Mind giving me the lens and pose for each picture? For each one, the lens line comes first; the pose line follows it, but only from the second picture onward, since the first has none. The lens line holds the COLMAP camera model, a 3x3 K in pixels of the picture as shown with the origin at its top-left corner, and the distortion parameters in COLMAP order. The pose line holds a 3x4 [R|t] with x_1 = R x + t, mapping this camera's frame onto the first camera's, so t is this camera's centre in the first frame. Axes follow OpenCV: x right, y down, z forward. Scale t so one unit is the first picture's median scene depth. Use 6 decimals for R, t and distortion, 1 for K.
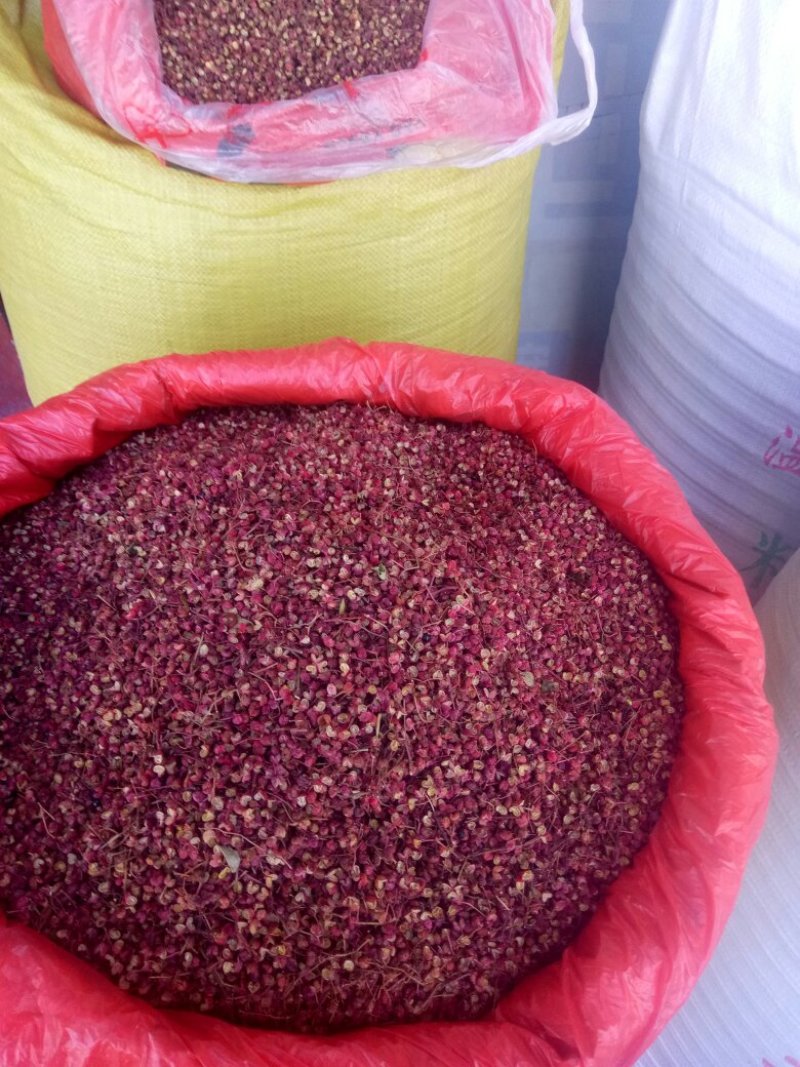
lens RADIAL K [[796.7, 0, 399.6], [0, 796.7, 556.4], [0, 0, 1]] dist [0.000716, -0.031581]
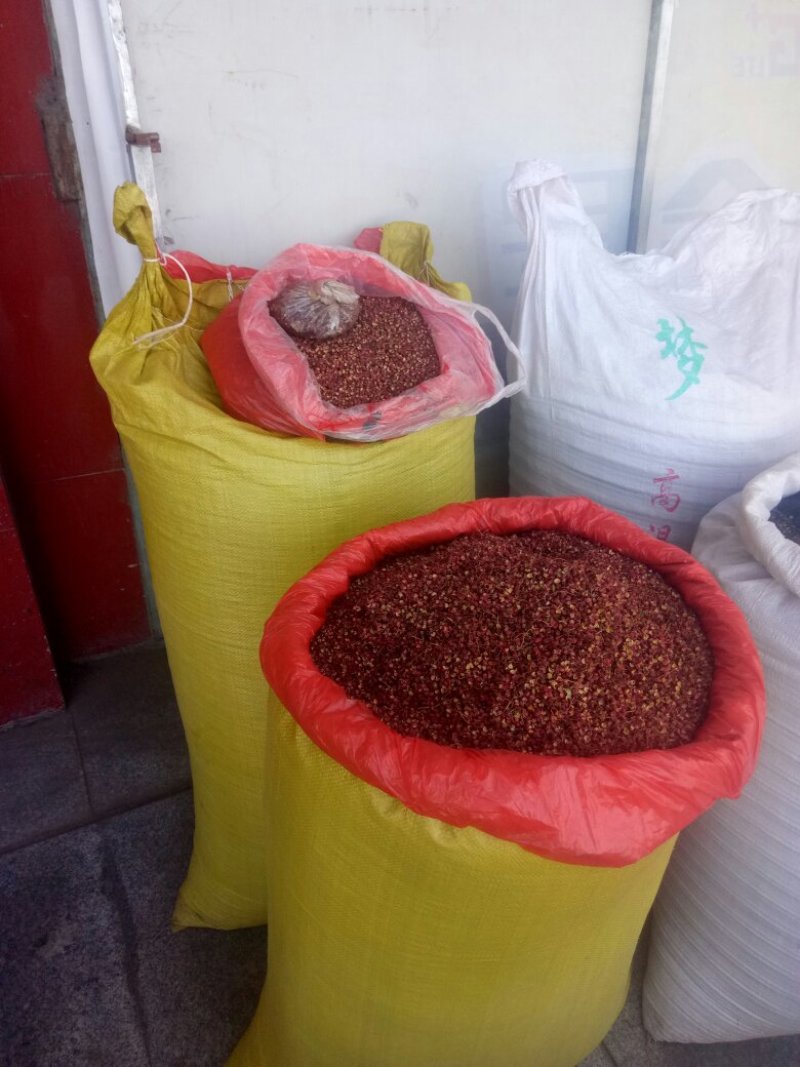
lens RADIAL K [[796.7, 0, 399.6], [0, 796.7, 556.4], [0, 0, 1]] dist [0.000716, -0.031581]
pose [[0.937294, -0.223497, 0.267449, -0.723372], [0.299581, 0.908777, -0.290474, 0.345438], [-0.178132, 0.352382, 0.918747, -0.649383]]
